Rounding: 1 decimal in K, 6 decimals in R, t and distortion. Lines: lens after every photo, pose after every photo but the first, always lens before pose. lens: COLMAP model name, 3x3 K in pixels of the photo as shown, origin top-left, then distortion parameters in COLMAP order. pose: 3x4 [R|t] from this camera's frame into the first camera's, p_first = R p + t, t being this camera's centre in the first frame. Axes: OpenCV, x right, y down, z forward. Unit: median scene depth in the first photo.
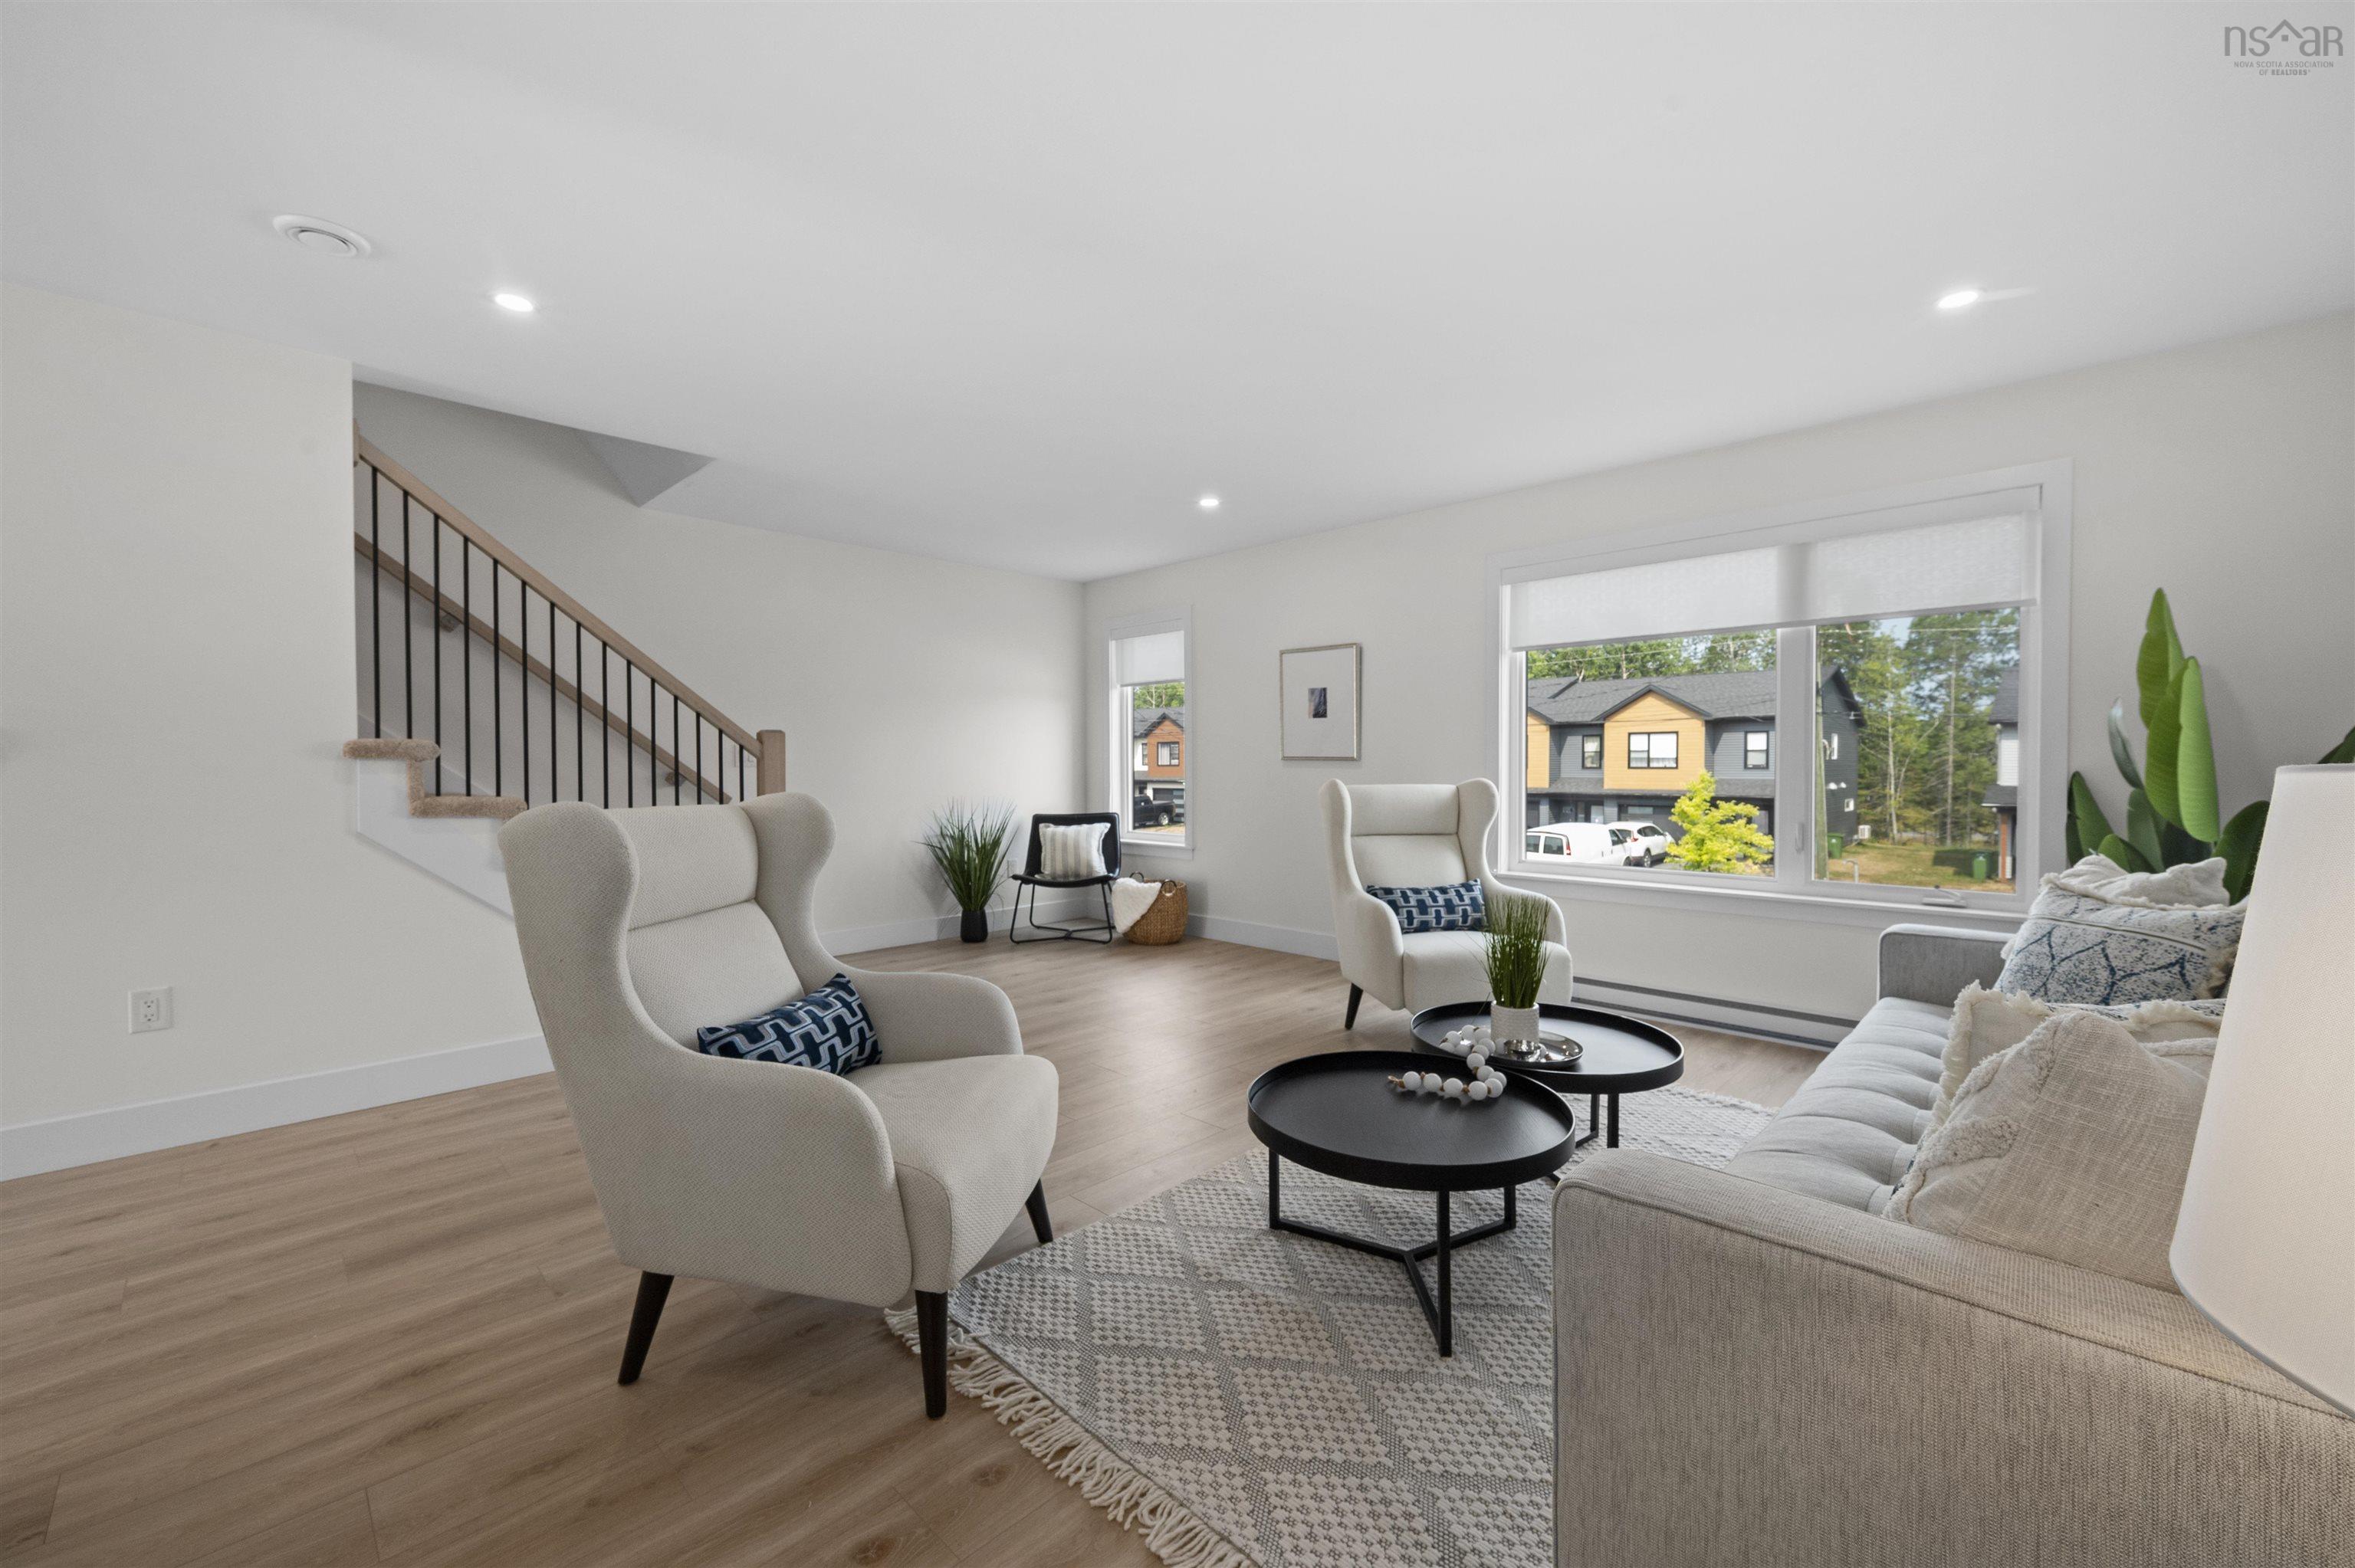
lens RADIAL K [[954.7, 0, 1174.3], [0, 954.7, 793.4], [0, 0, 1]] dist [0.036094, 0.000163]
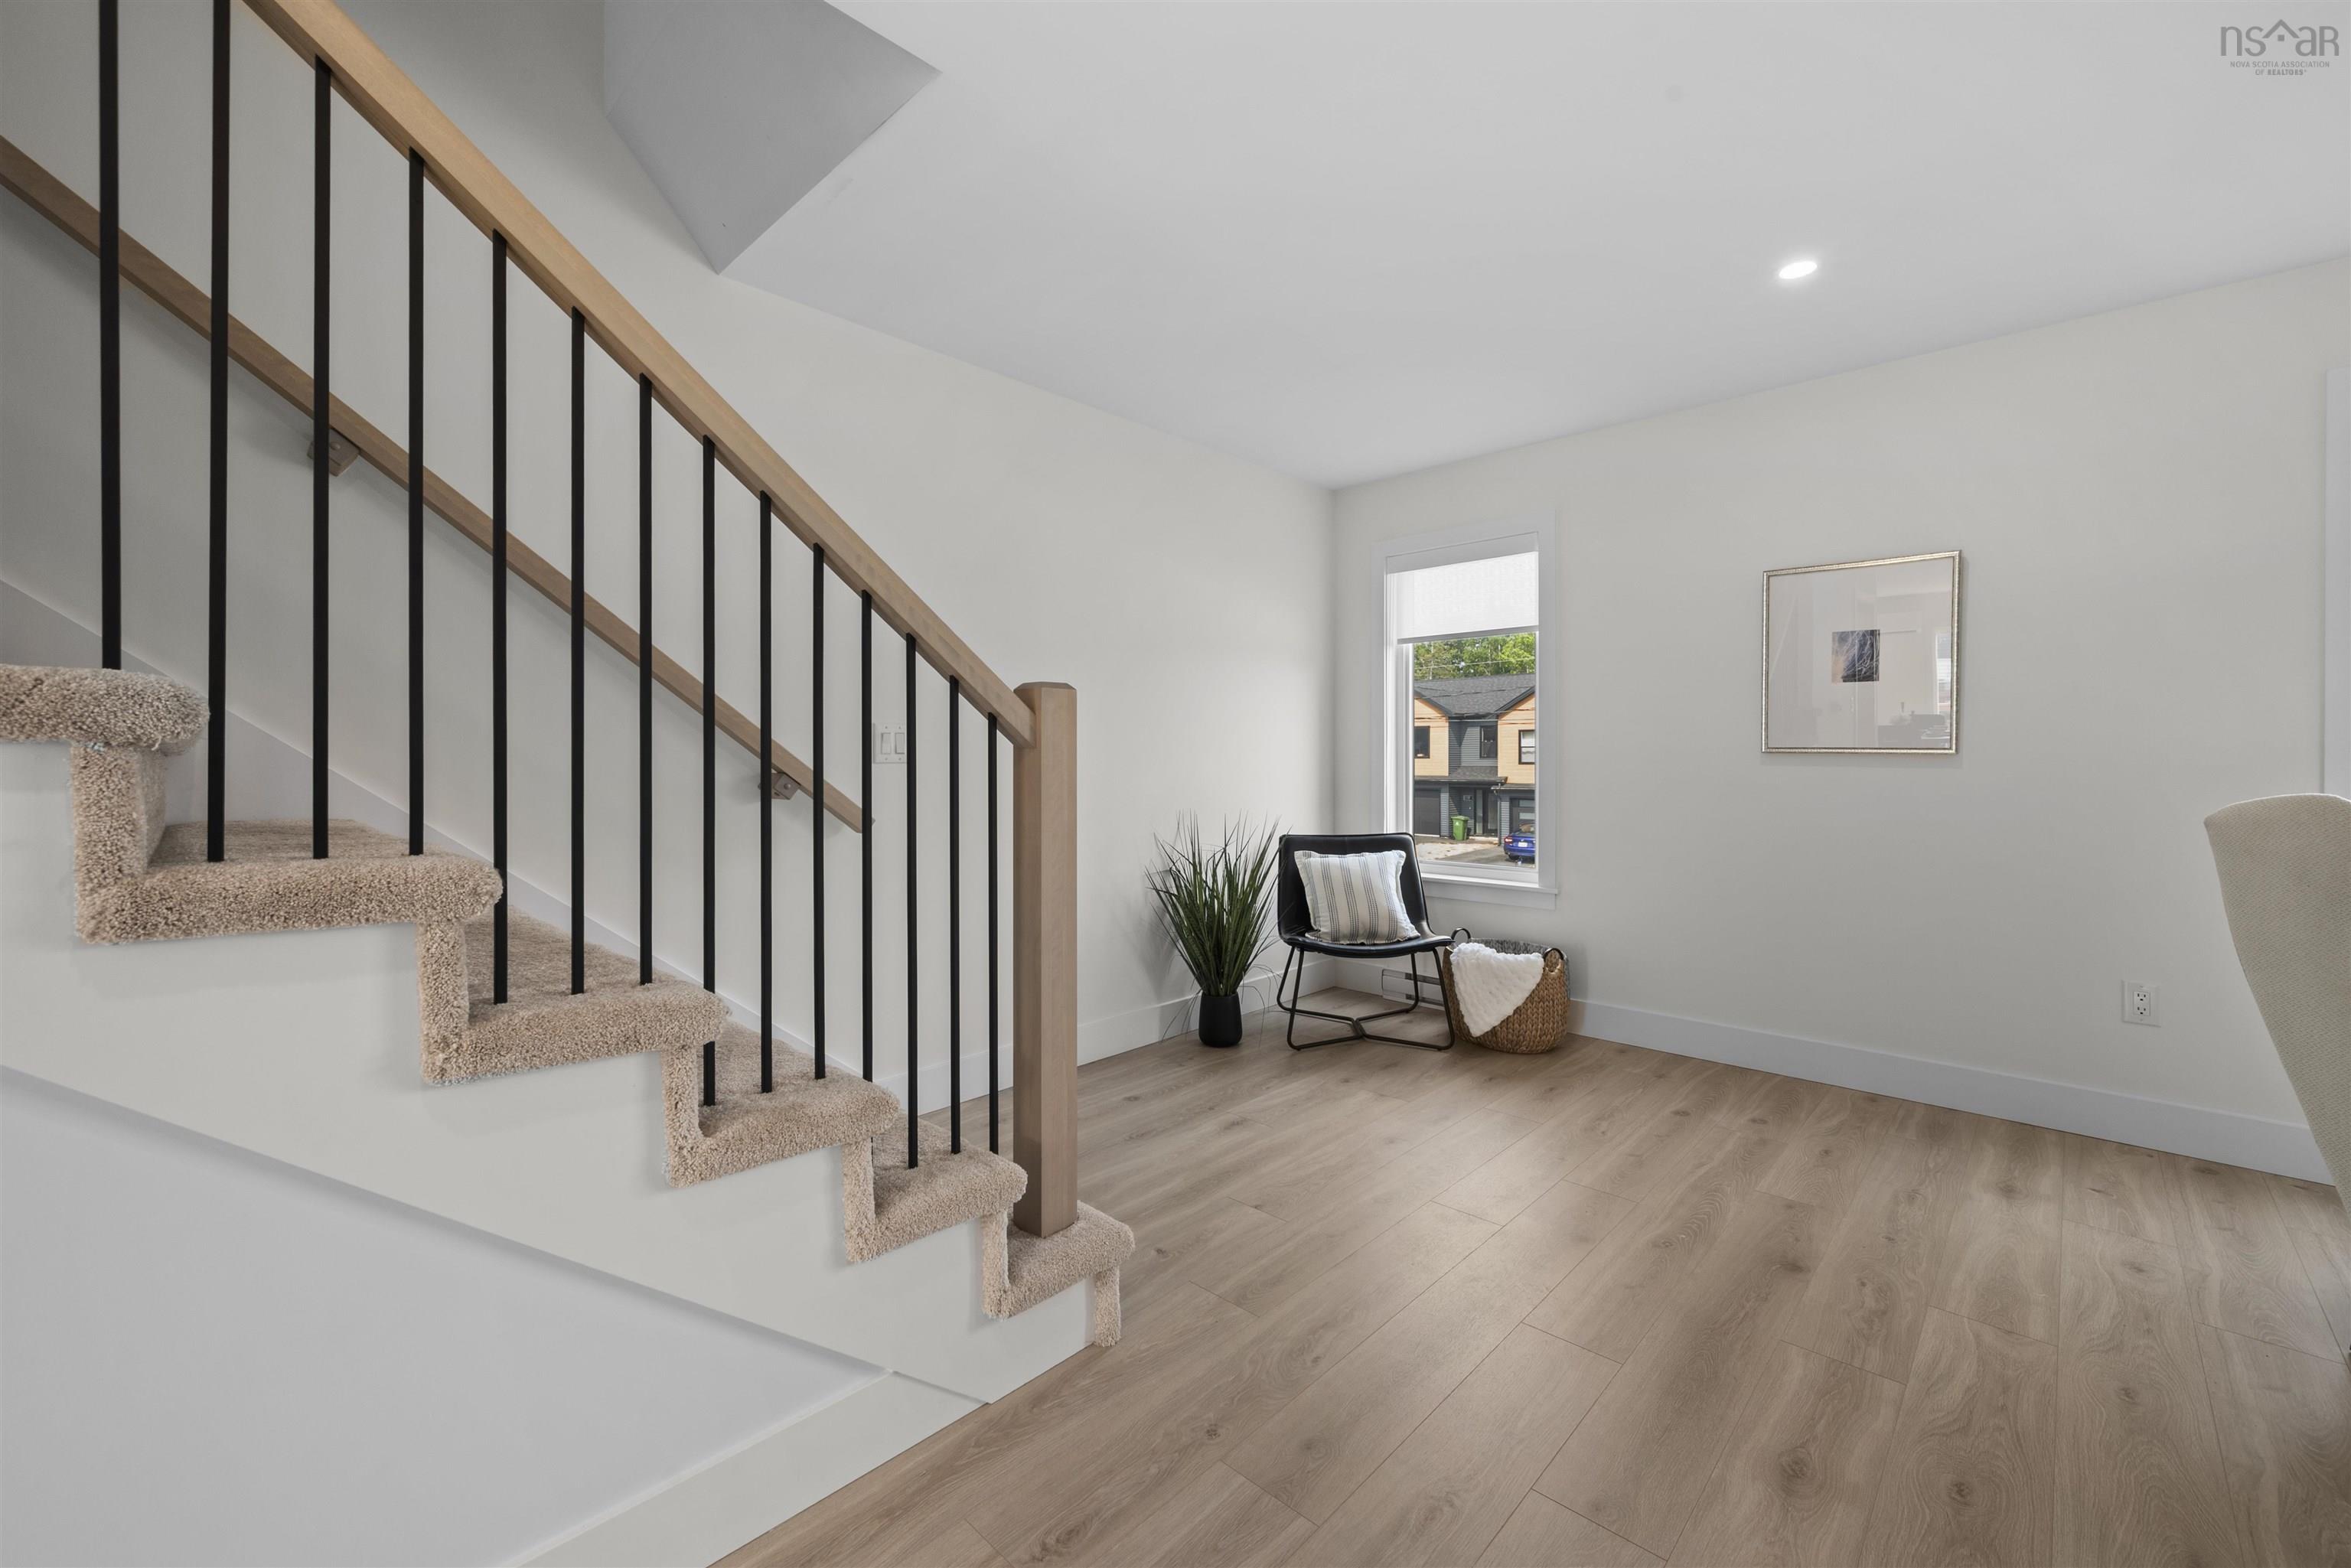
lens RADIAL K [[953.2, 0, 1178.2], [0, 953.2, 772.5], [0, 0, 1]] dist [0.036094, 0.000163]
pose [[0.999617, 0.003386, 0.027480, -0.253004], [-0.002988, 0.999890, -0.014512, -0.012162], [-0.027526, 0.014424, 0.999517, 0.375560]]
